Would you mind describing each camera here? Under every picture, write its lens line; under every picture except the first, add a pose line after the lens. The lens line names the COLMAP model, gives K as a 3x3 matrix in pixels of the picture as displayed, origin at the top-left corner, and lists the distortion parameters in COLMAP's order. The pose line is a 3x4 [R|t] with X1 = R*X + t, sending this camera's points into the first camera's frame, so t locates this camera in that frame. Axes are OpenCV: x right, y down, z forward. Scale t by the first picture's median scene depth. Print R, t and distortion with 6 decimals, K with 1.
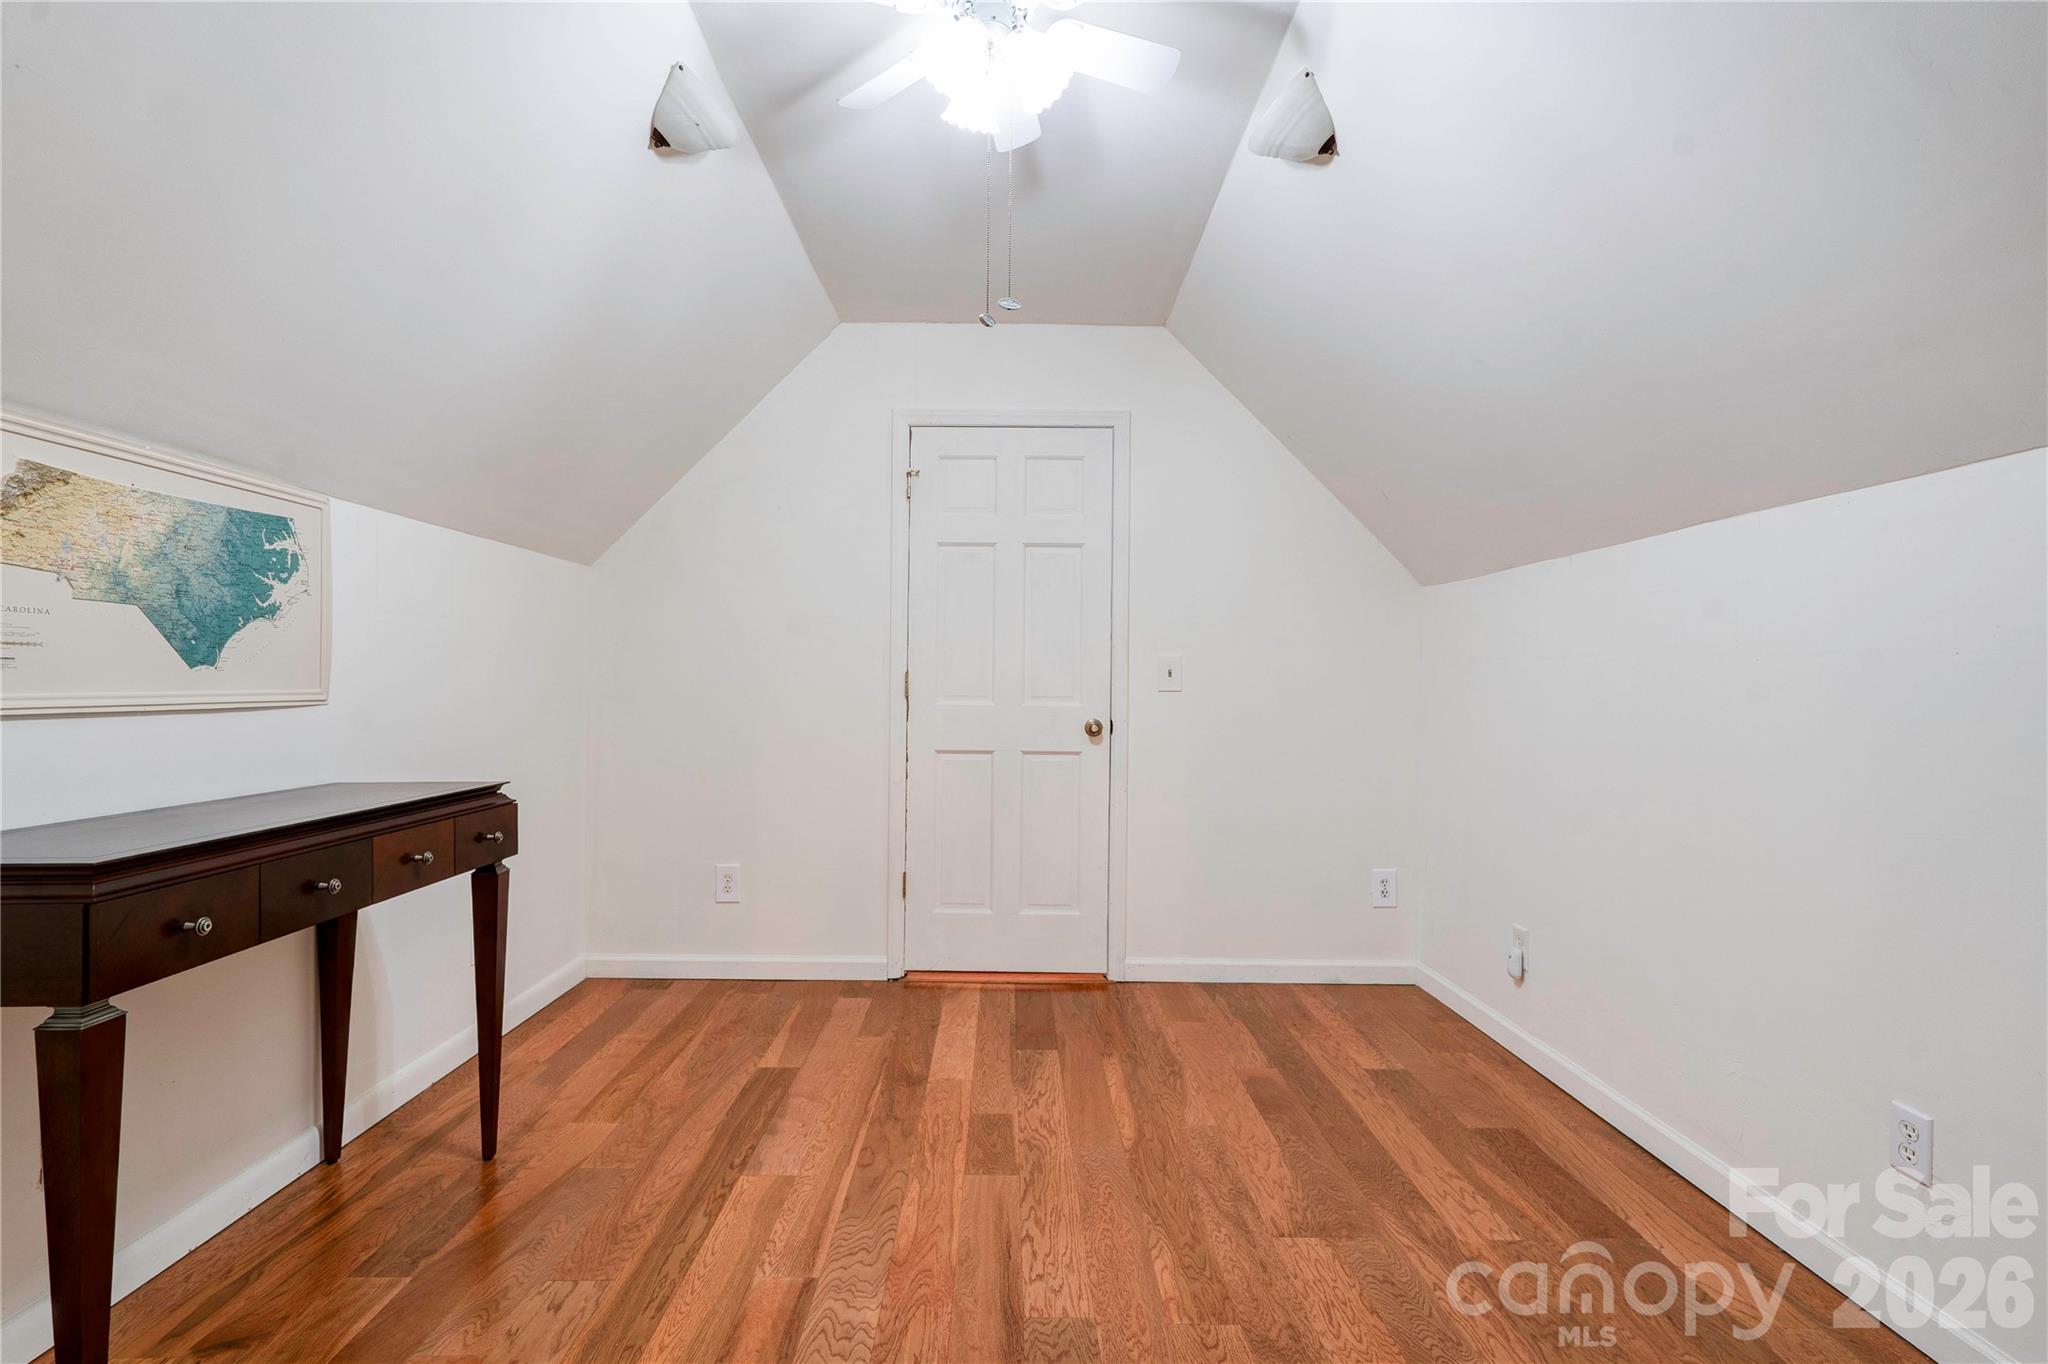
lens RADIAL K [[934.6, 0, 1017.7], [0, 934.6, 678.8], [0, 0, 1]] dist [0.003434, 0.000557]
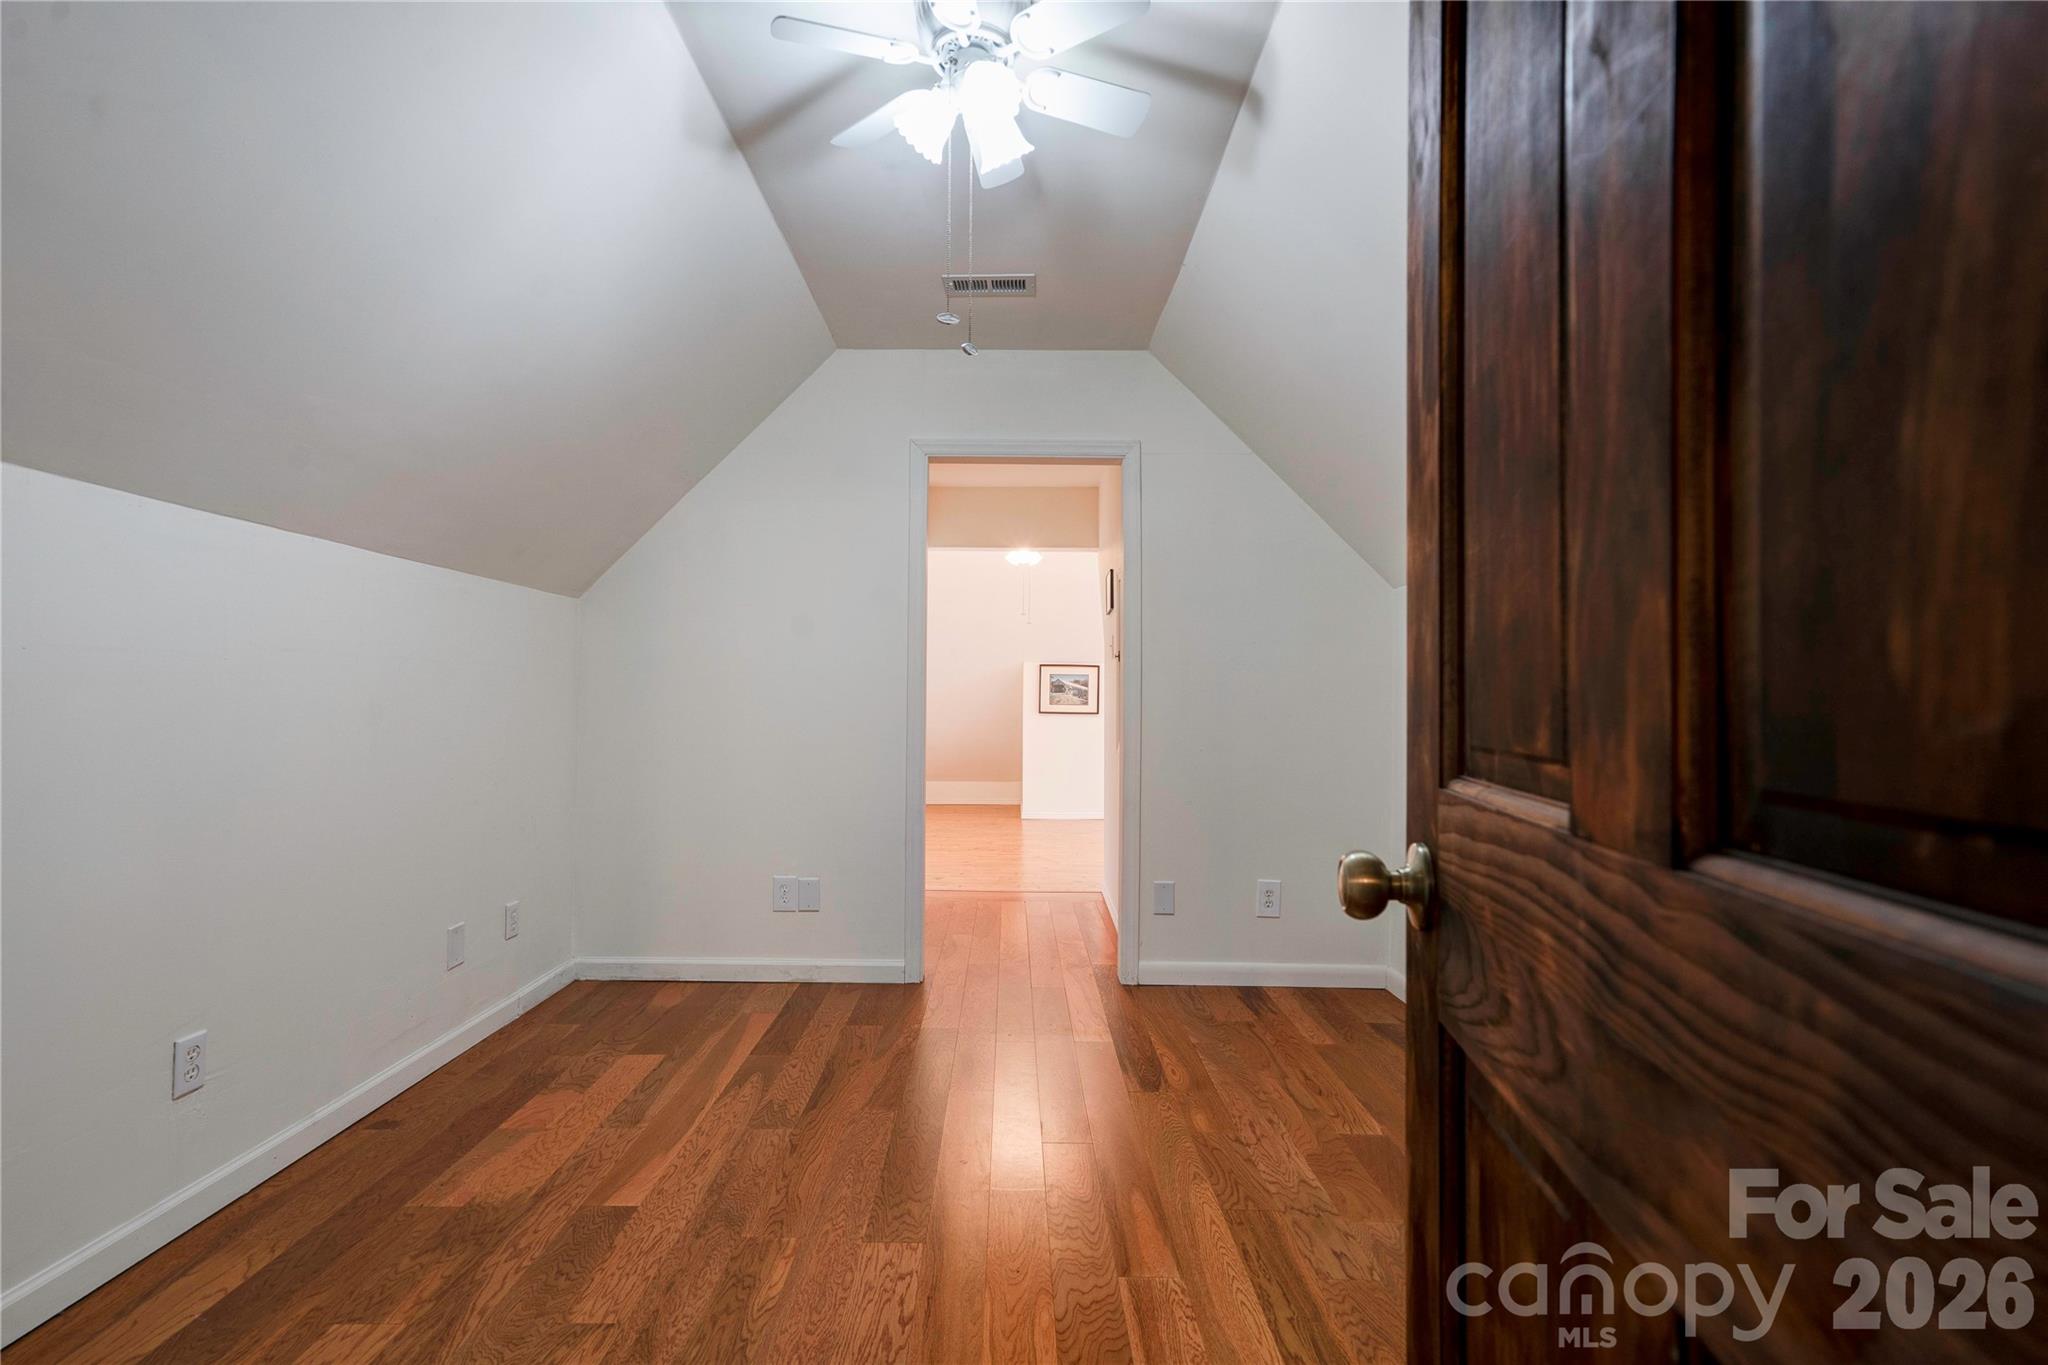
lens RADIAL K [[934.6, 0, 1017.7], [0, 934.6, 679.3], [0, 0, 1]] dist [0.003434, 0.000557]
pose [[-0.999875, -0.015540, 0.003061, -0.093731], [-0.015621, 0.999474, -0.028404, 0.017639], [-0.002617, -0.028449, -0.999592, 2.004509]]
